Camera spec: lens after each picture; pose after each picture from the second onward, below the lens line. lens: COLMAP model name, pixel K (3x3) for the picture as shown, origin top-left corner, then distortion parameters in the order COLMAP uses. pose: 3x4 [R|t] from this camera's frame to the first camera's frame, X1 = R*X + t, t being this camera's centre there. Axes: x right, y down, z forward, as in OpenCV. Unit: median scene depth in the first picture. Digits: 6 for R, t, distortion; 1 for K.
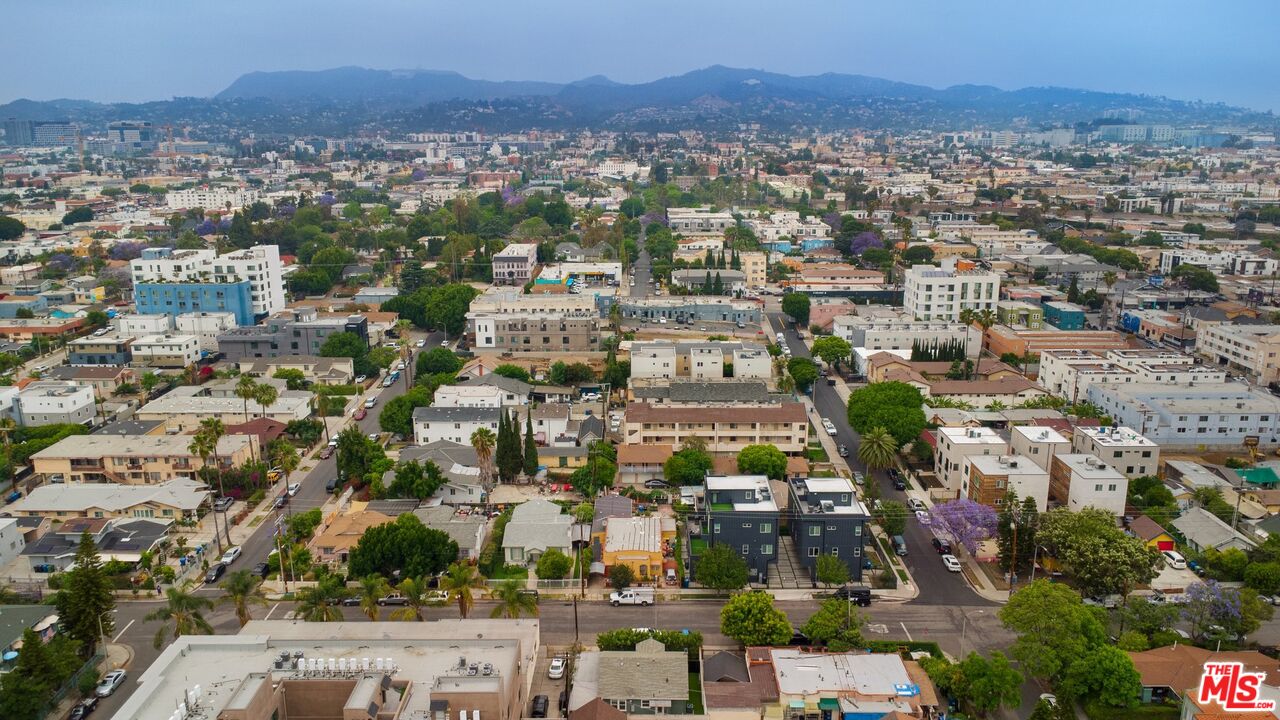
lens RADIAL K [[930.0, 0, 640.5], [0, 930.0, 359.9], [0, 0, 1]] dist [0.025038, -0.035139]
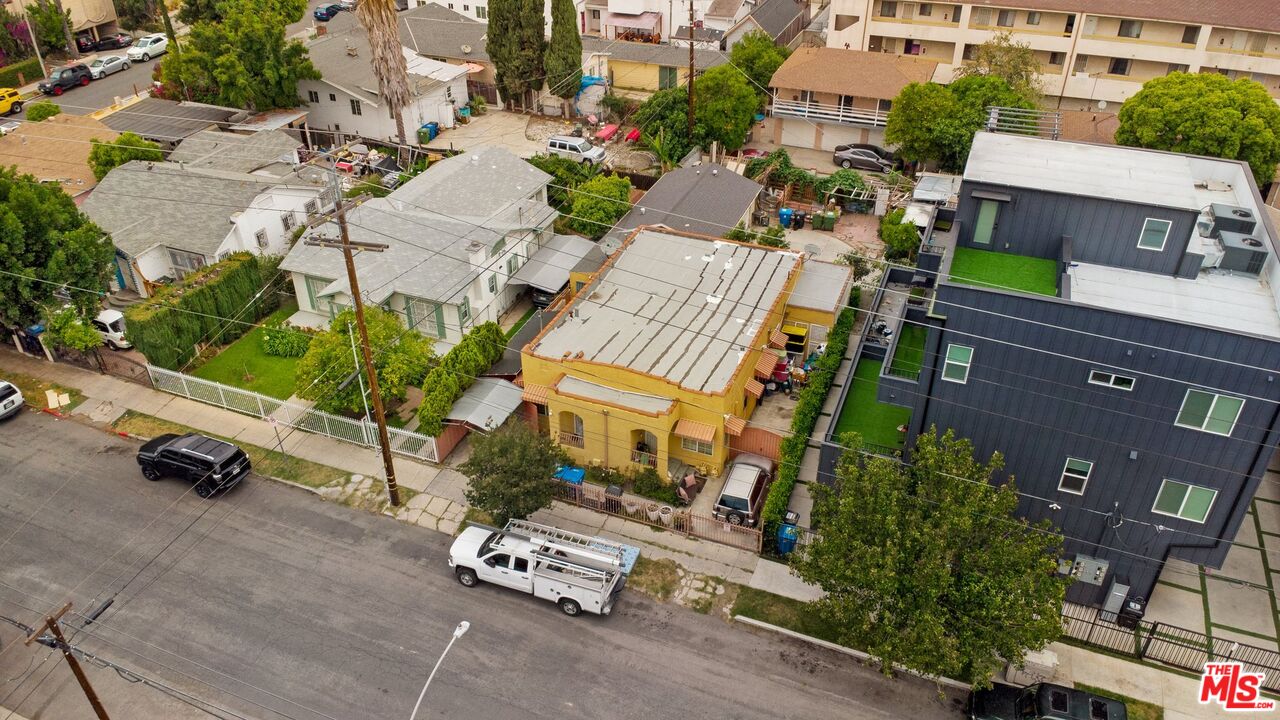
lens RADIAL K [[930.0, 0, 640.8], [0, 930.0, 361.0], [0, 0, 1]] dist [0.025038, -0.035139]
pose [[0.932404, 0.199682, -0.301246, 0.058624], [-0.087508, 0.933444, 0.347886, 0.082657], [0.350663, -0.298009, 0.887821, 0.579910]]
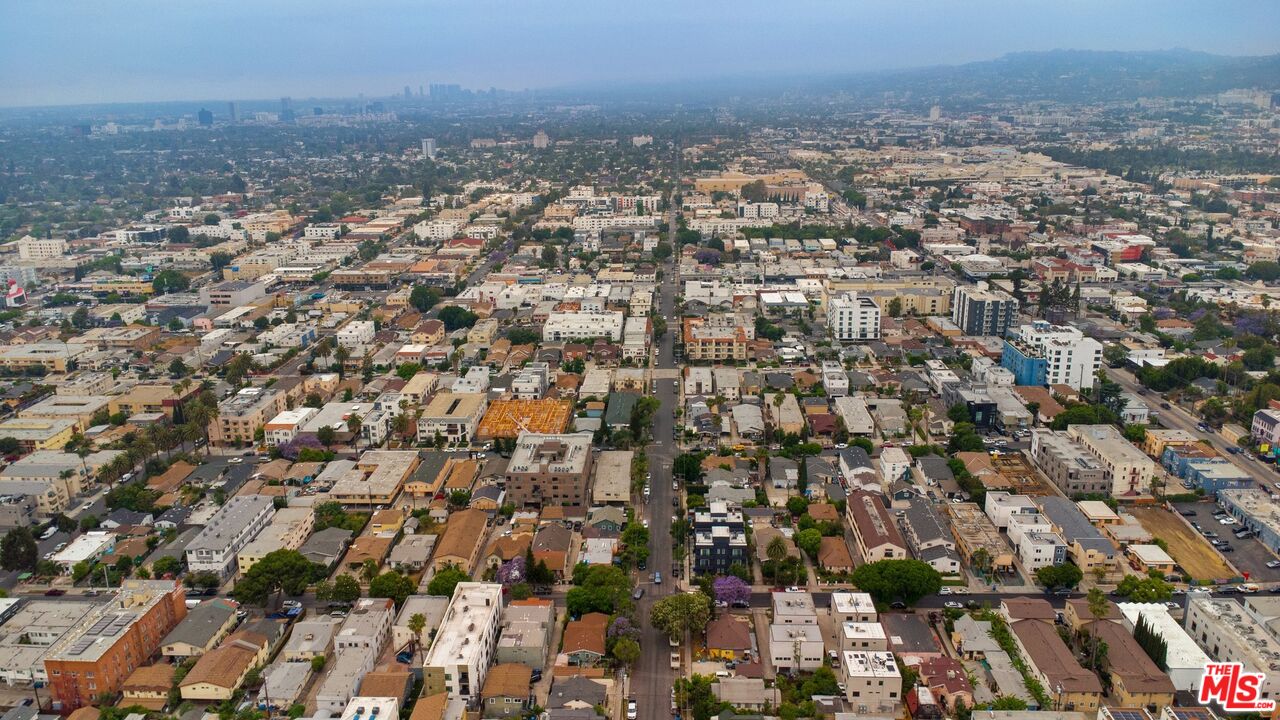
lens RADIAL K [[930.0, 0, 644.0], [0, 930.0, 359.3], [0, 0, 1]] dist [0.025038, -0.035139]
pose [[-0.034625, 0.283948, -0.958214, 1.491445], [-0.230668, 0.930631, 0.284109, -0.538667], [0.972416, 0.230867, 0.033274, 0.545787]]
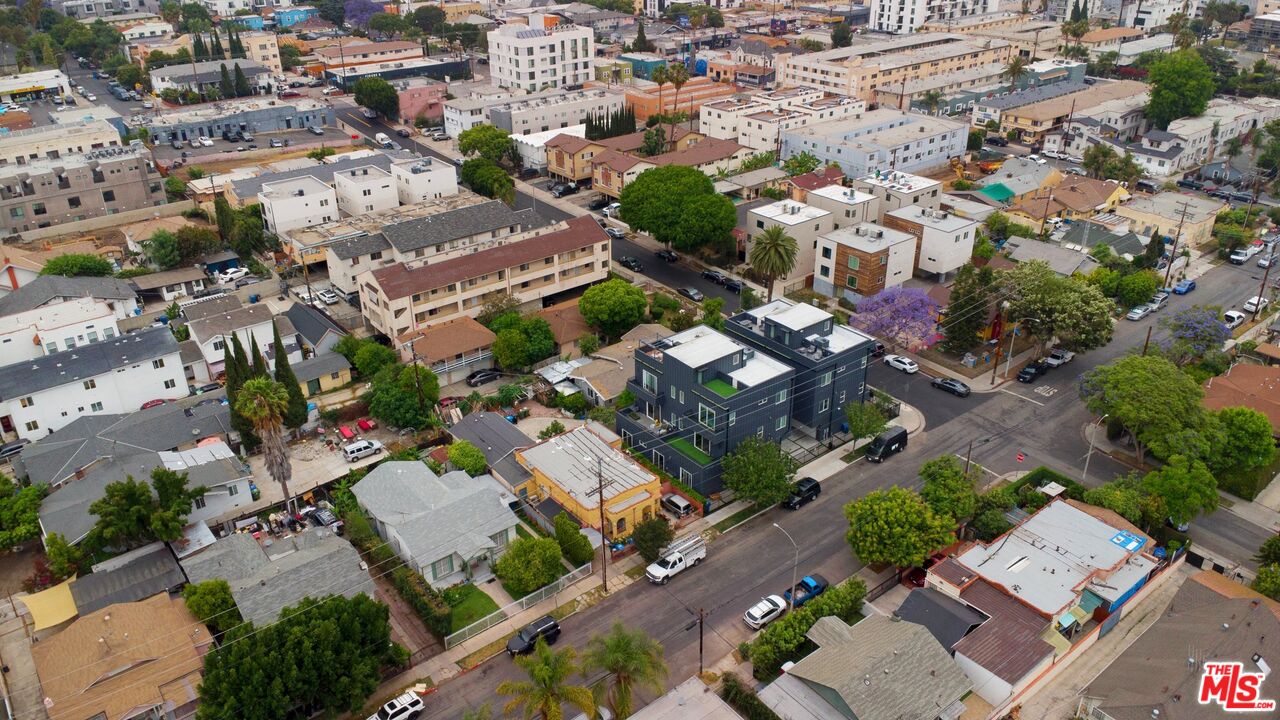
lens RADIAL K [[930.0, 0, 637.9], [0, 930.0, 353.0], [0, 0, 1]] dist [0.025038, -0.035139]
pose [[0.780072, -0.290257, 0.554291, -0.254055], [0.160198, 0.949012, 0.271503, -0.048550], [-0.604834, -0.122996, 0.786796, 0.372587]]
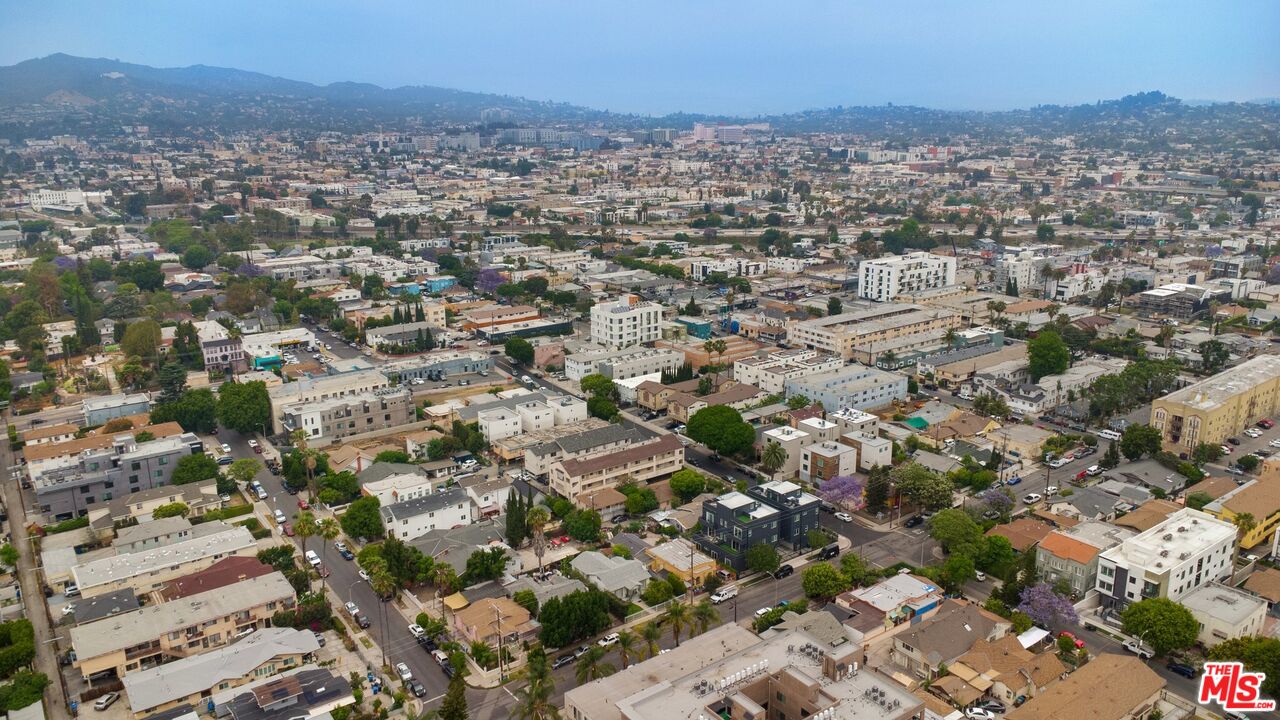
lens RADIAL K [[930.0, 0, 638.8], [0, 930.0, 359.3], [0, 0, 1]] dist [0.025038, -0.035139]
pose [[0.803366, -0.154553, 0.575079, -0.637093], [0.148896, 0.987191, 0.057305, -0.148257], [-0.576569, 0.039590, 0.816088, -0.079110]]
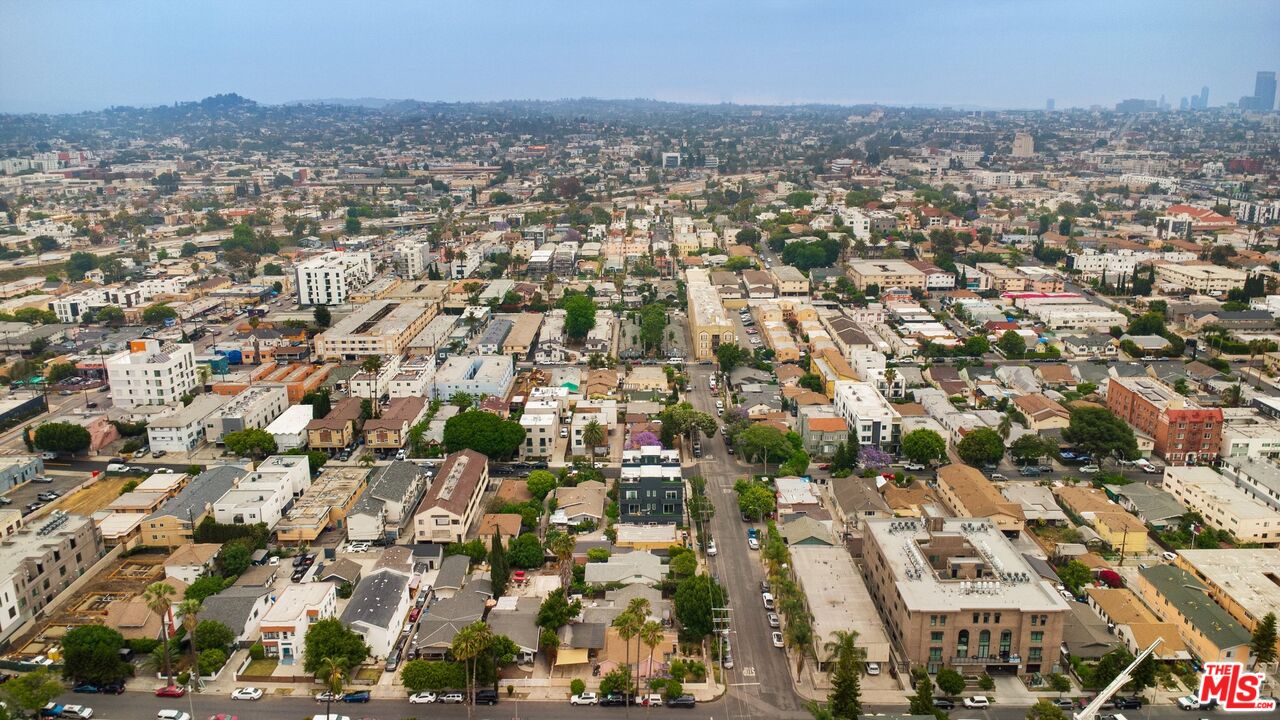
lens RADIAL K [[930.0, 0, 640.2], [0, 930.0, 362.9], [0, 0, 1]] dist [0.025038, -0.035139]
pose [[-0.000891, -0.261755, 0.965134, -1.044176], [0.251086, 0.934158, 0.253585, -0.334394], [-0.967964, 0.242557, 0.064891, 0.676272]]
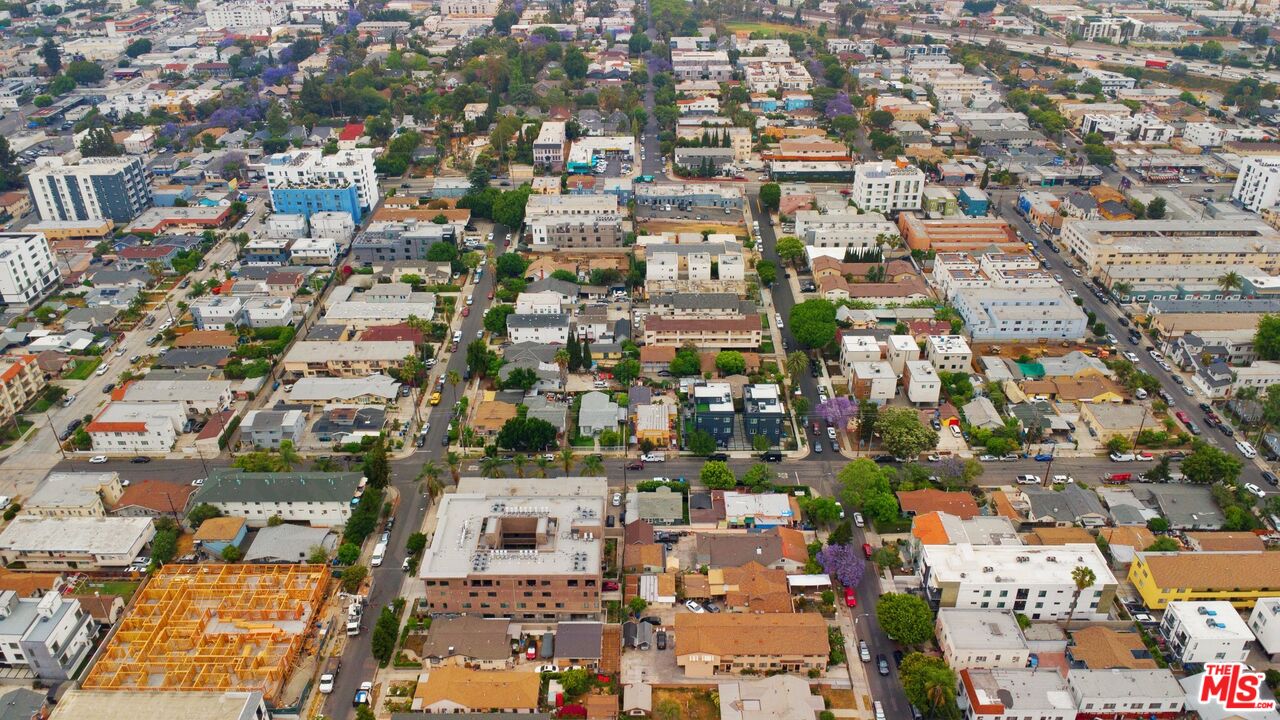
lens RADIAL K [[930.0, 0, 639.3], [0, 930.0, 358.7], [0, 0, 1]] dist [0.025038, -0.035139]
pose [[0.999987, -0.003684, -0.003436, -0.020951], [0.004484, 0.961878, 0.273442, -0.317587], [0.002298, -0.273454, 0.961882, -0.524087]]
